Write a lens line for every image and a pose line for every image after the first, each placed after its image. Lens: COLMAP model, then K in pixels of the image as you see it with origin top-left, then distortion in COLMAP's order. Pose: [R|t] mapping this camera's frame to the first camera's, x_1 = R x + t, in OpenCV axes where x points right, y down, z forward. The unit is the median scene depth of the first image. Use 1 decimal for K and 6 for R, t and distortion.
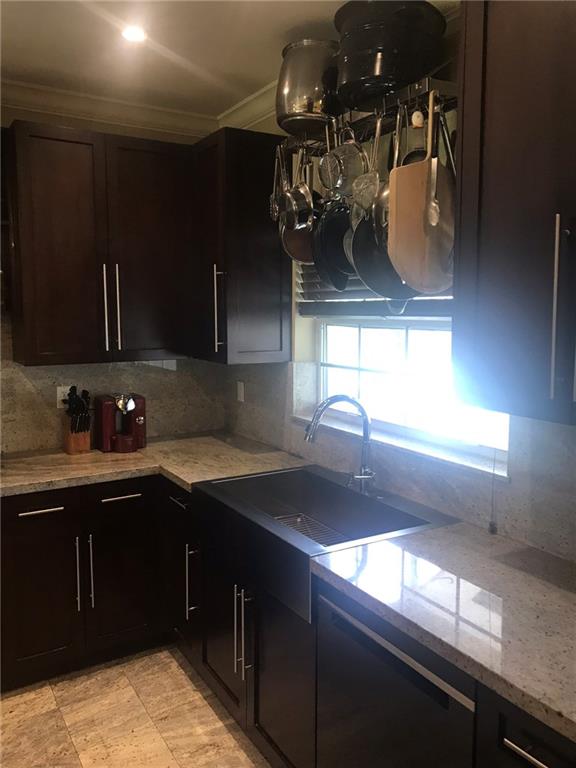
lens RADIAL K [[635.6, 0, 288.5], [0, 635.6, 374.1], [0, 0, 1]] dist [0.031023, -0.011273]
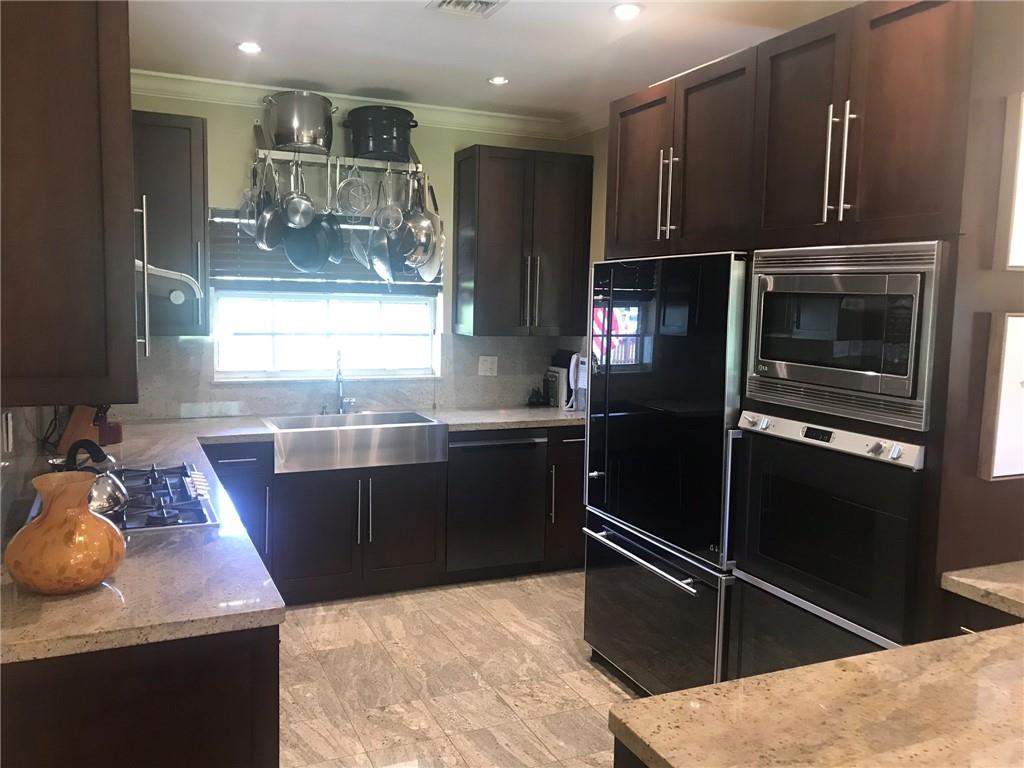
lens RADIAL K [[843.8, 0, 512.0], [0, 843.8, 384.0], [0, 0, 1]] dist [0.027257, -0.015632]
pose [[0.117607, -0.100927, 0.987918, -1.487584], [0.087423, 0.992012, 0.090938, -0.020218], [-0.989205, 0.075672, 0.125491, 0.322046]]
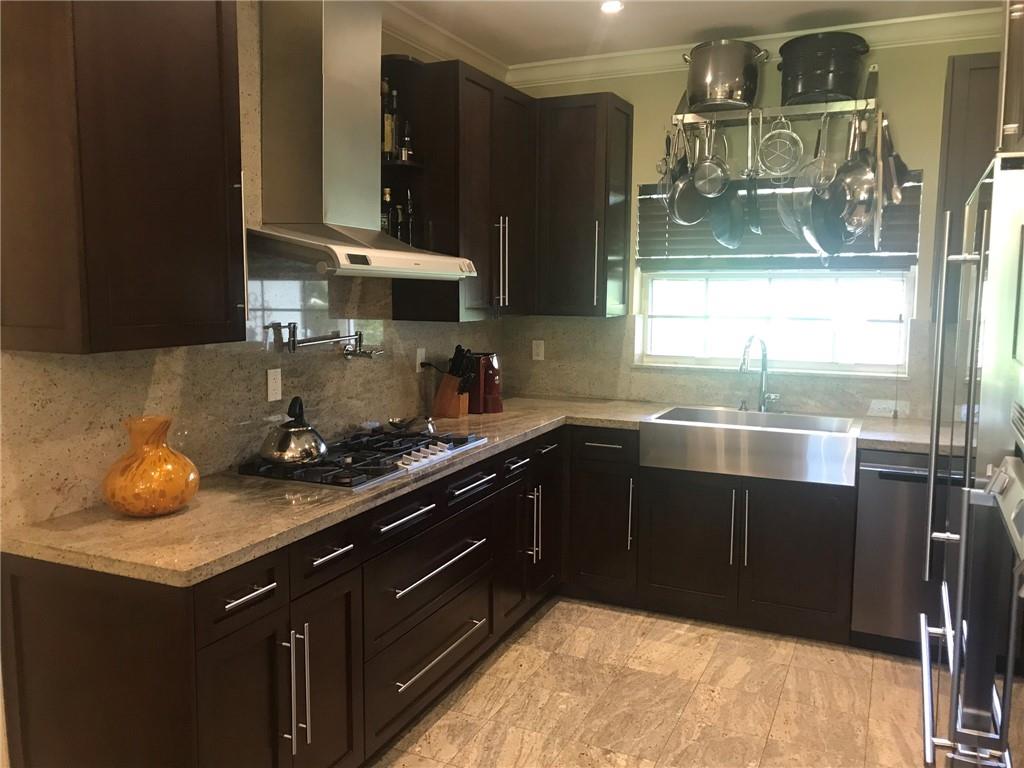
lens RADIAL K [[847.5, 0, 506.8], [0, 847.5, 377.8], [0, 0, 1]] dist [0.031023, -0.011273]
pose [[0.828912, -0.060490, 0.556100, -1.039148], [0.057027, 0.998095, 0.023564, 0.044855], [-0.556465, 0.012180, 0.830782, -0.076838]]
